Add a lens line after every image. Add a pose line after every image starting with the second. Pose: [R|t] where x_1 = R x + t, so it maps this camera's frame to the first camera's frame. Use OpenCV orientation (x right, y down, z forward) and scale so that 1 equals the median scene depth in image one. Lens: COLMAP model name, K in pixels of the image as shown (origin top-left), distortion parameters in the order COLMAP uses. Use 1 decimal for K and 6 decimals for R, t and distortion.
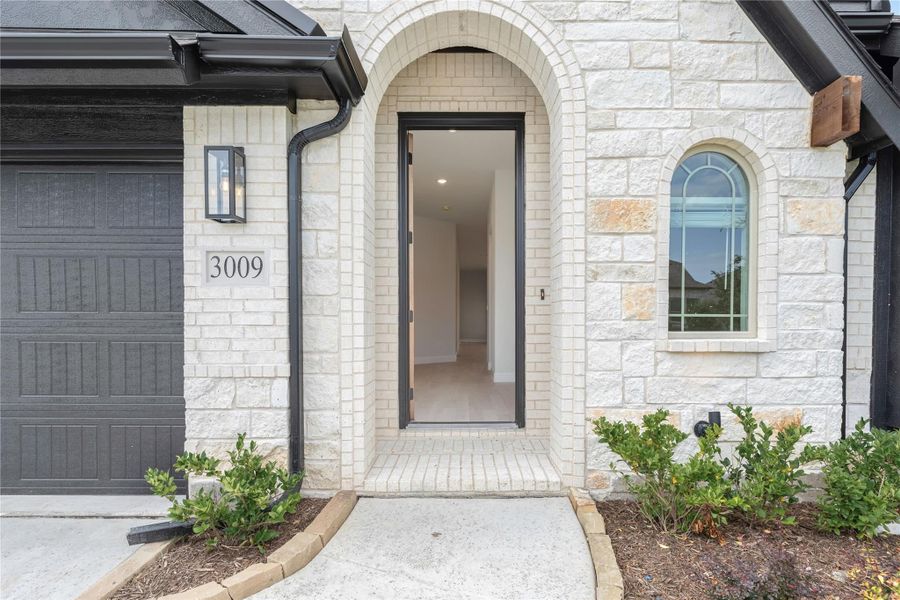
lens RADIAL K [[496.4, 0, 449.5], [0, 496.4, 300.2], [0, 0, 1]] dist [-0.000315, -0.000162]
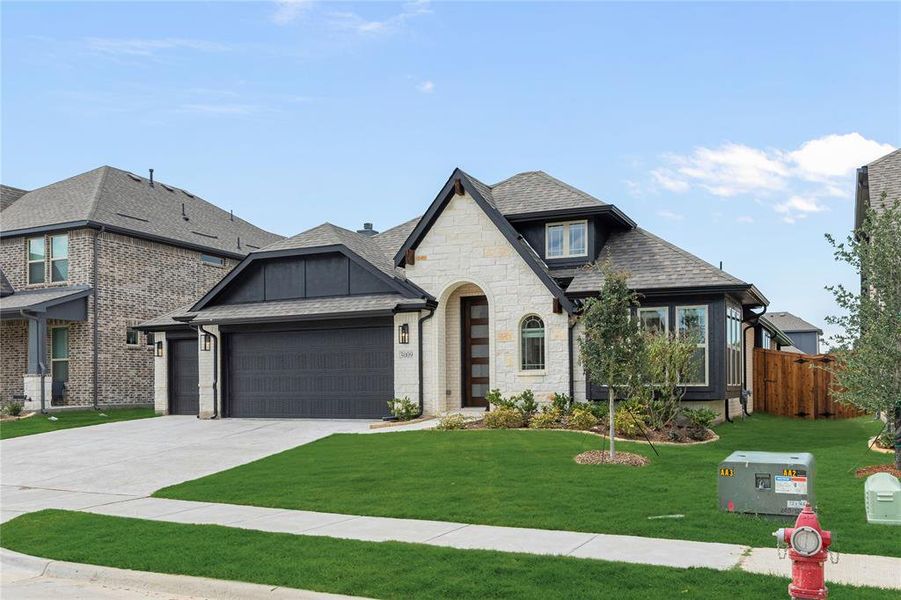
lens RADIAL K [[496.9, 0, 450.0], [0, 496.9, 300.2], [0, 0, 1]] dist [-0.000315, -0.000162]
pose [[0.929537, -0.074175, -0.361191, 1.270048], [0.020559, 0.988460, -0.150082, 0.093599], [0.368155, 0.132081, 0.920335, -2.402153]]
